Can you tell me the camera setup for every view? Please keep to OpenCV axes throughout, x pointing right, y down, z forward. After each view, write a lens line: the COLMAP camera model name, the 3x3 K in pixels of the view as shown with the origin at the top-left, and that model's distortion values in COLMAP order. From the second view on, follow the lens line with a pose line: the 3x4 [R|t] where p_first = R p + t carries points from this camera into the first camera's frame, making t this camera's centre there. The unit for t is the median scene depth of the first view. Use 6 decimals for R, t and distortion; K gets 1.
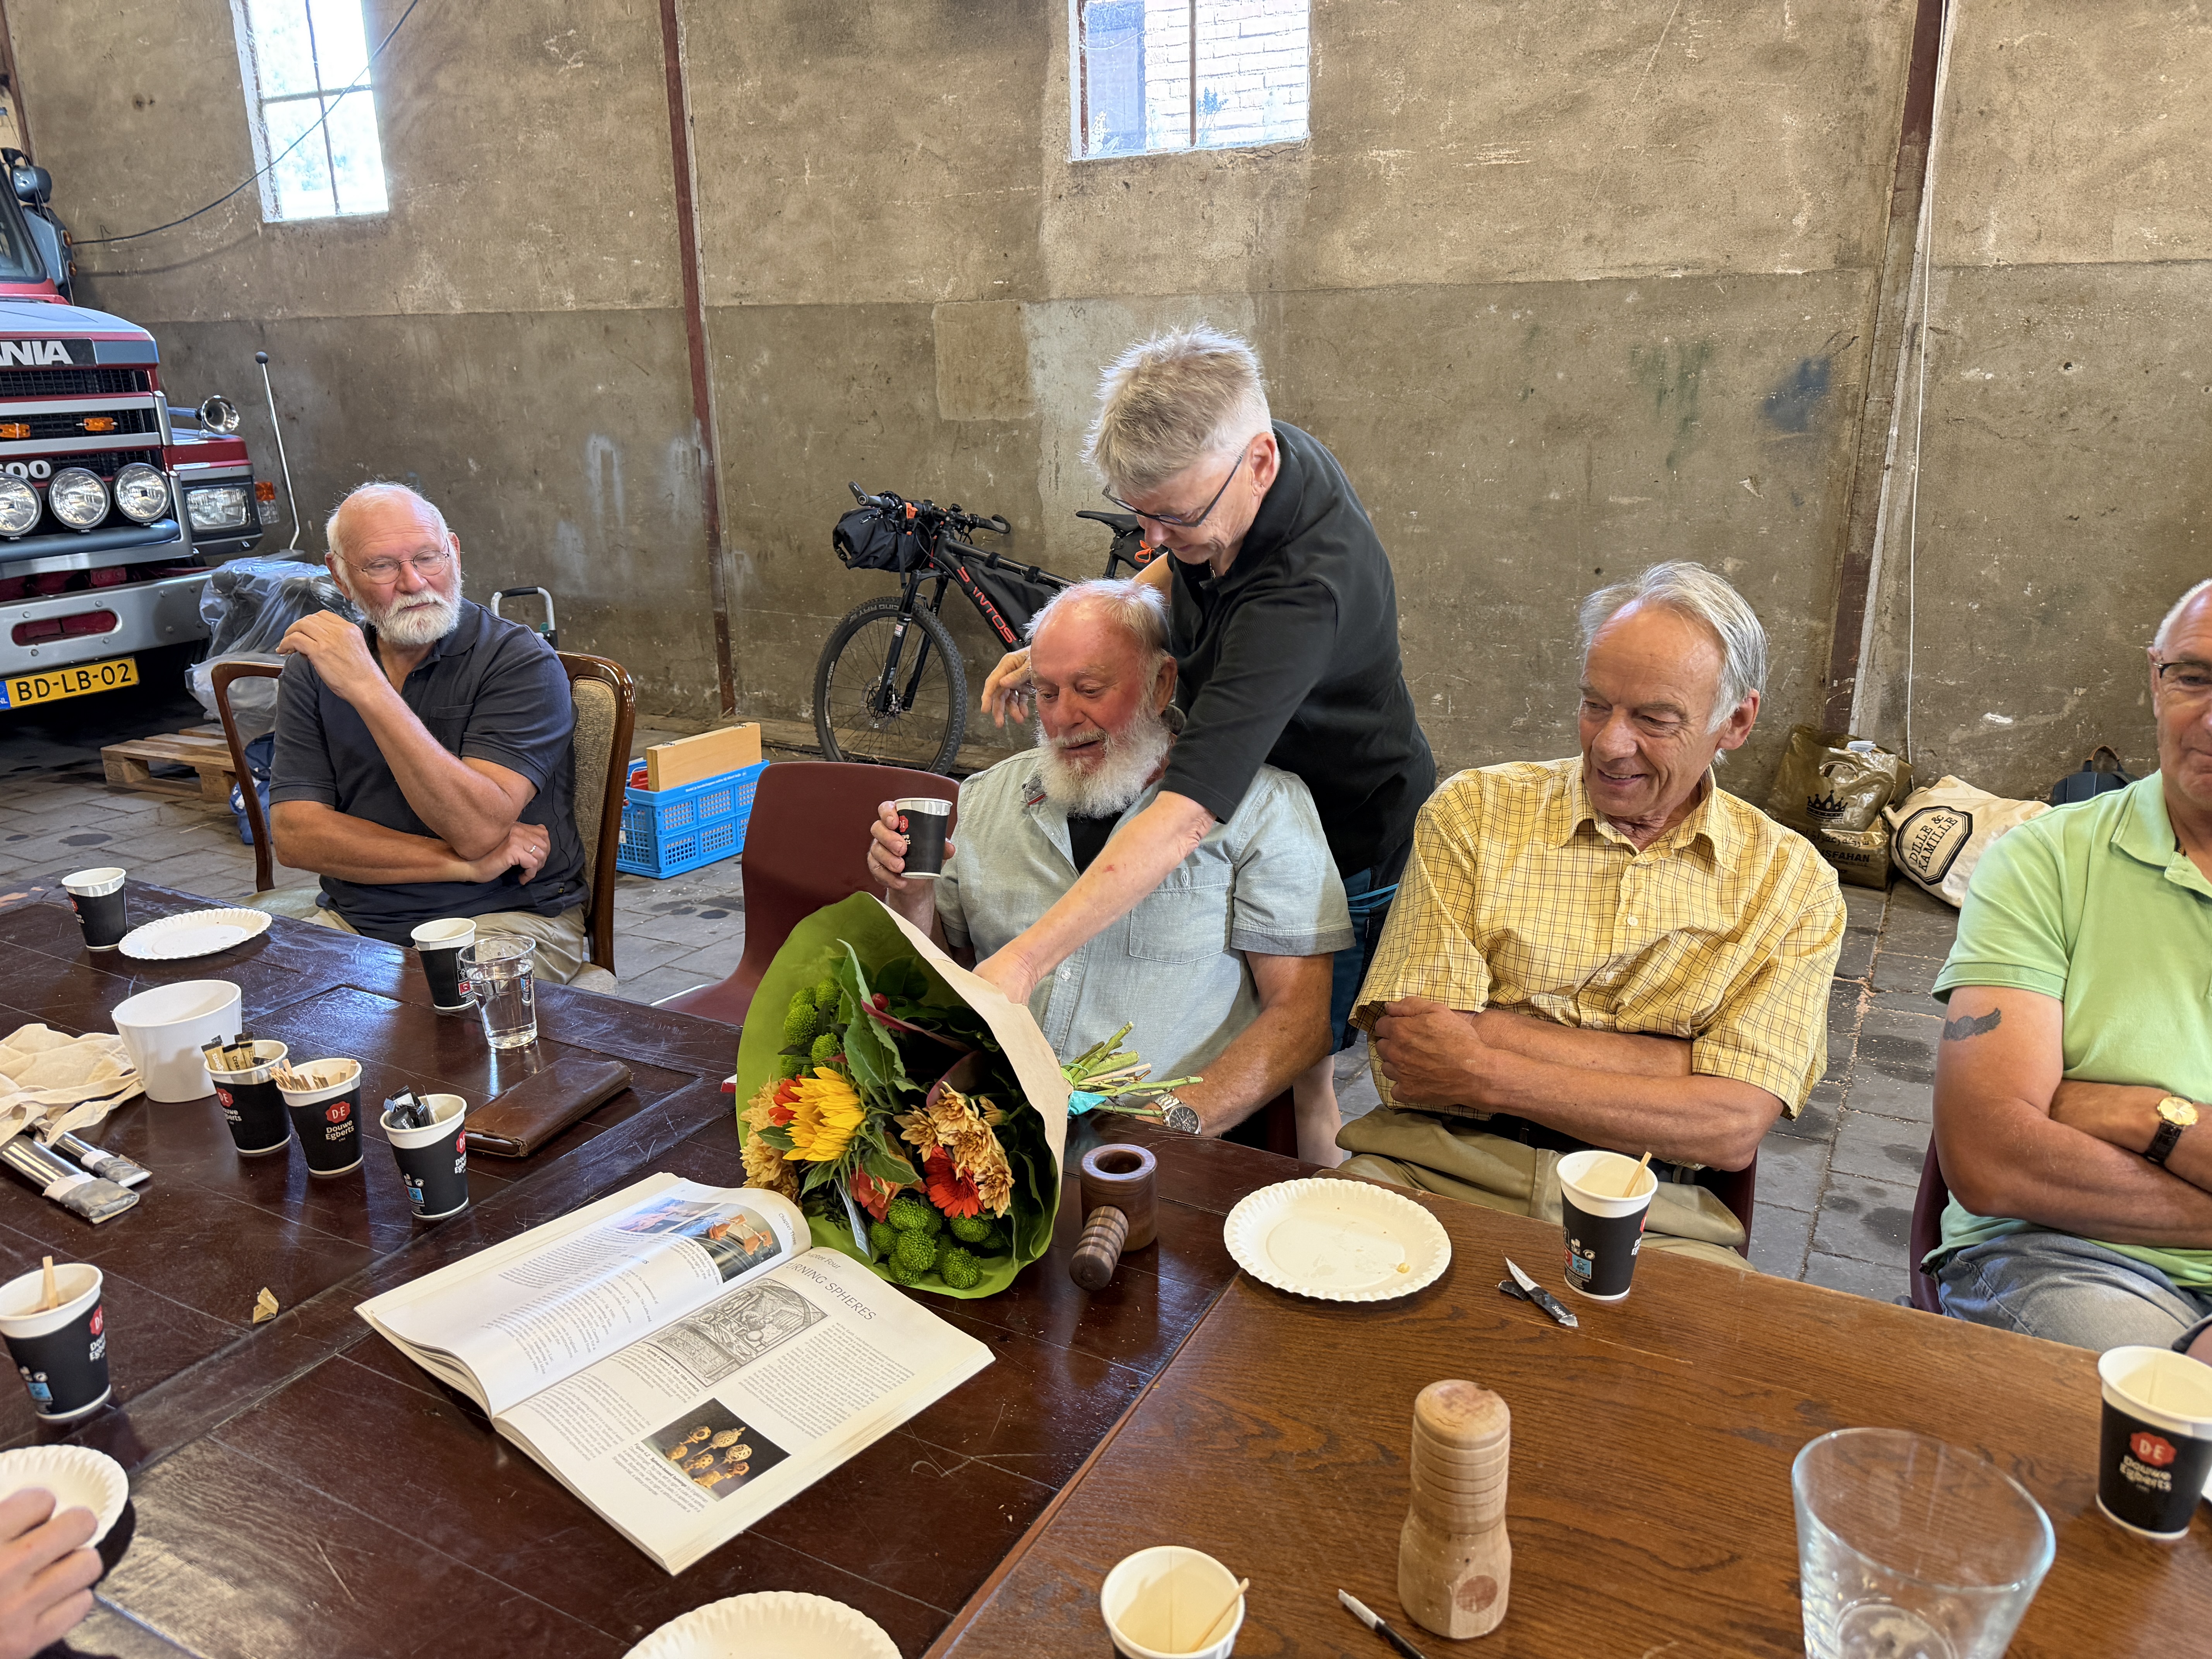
lens RADIAL K [[1587.5, 0, 1106.0], [0, 1587.5, 829.5], [0, 0, 1]] dist [0.020419, -0.019901]
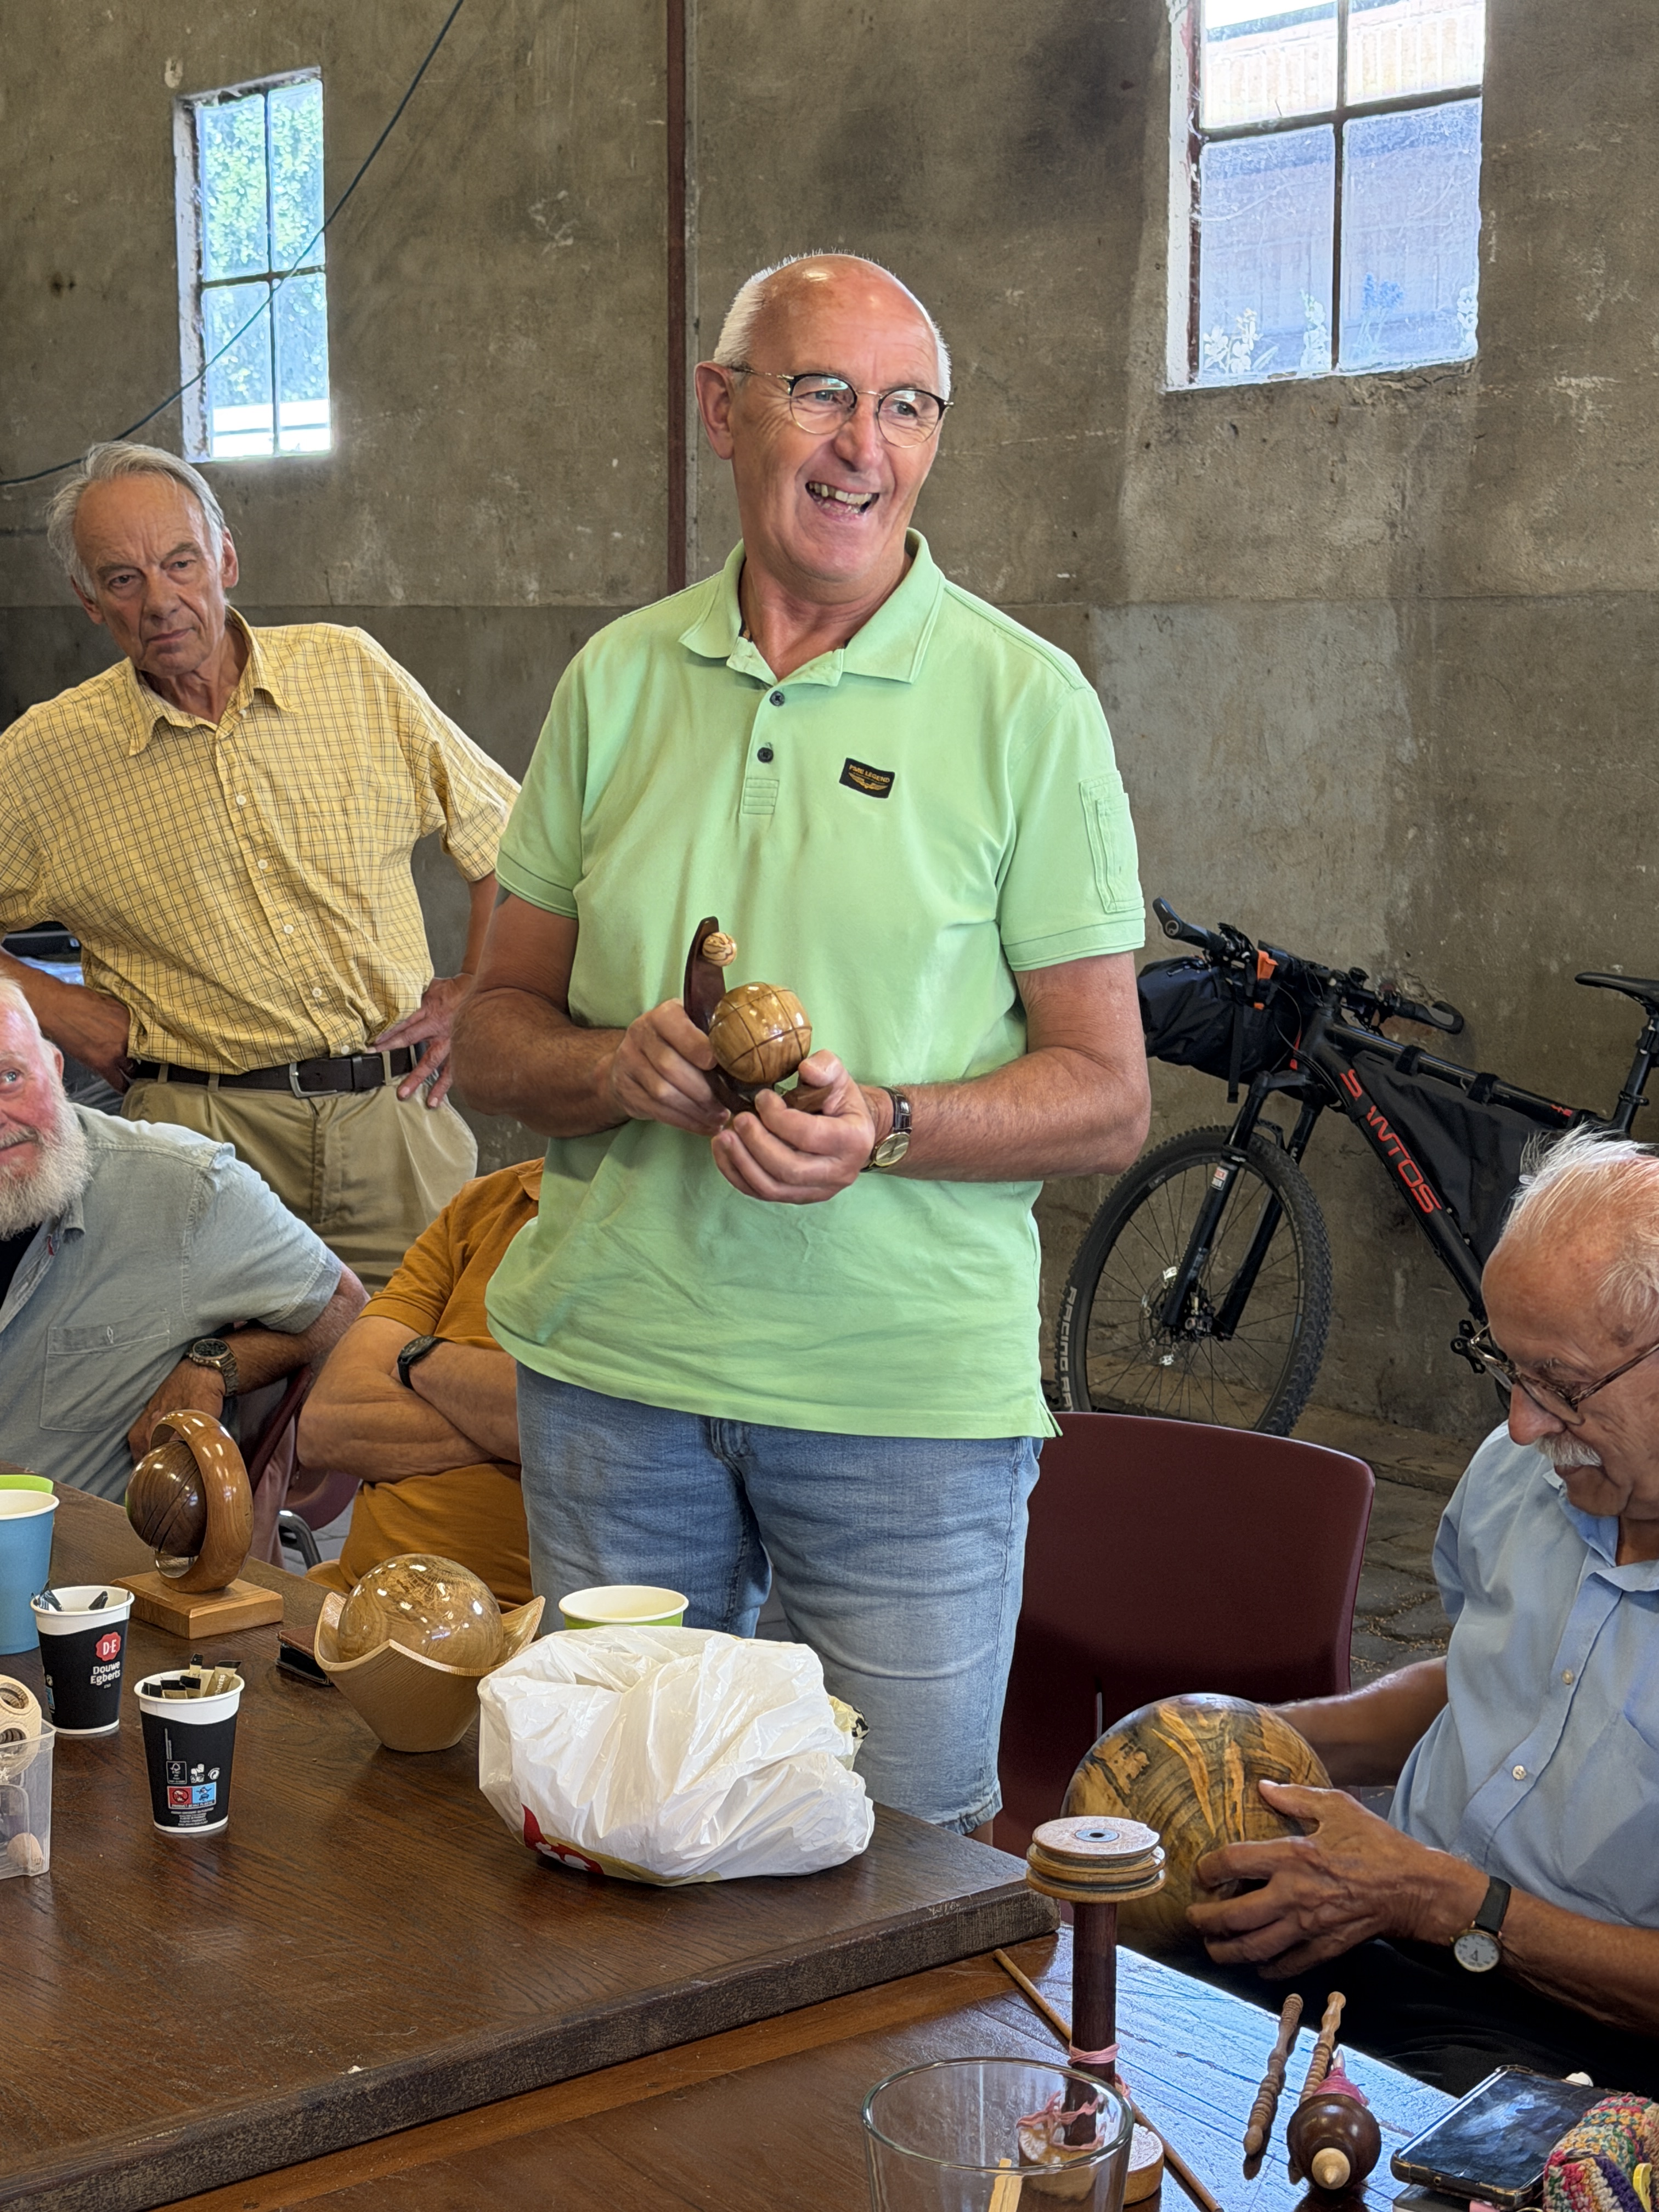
lens RADIAL K [[3793.6, 0, 829.5], [0, 3793.6, 1106.0], [0, 0, 1]] dist [0.203323, -0.034970]
pose [[0.911220, 0.065255, -0.406719, 0.485026], [-0.131956, 0.981581, -0.138149, 0.077396], [0.390213, 0.179554, 0.903047, -0.349116]]
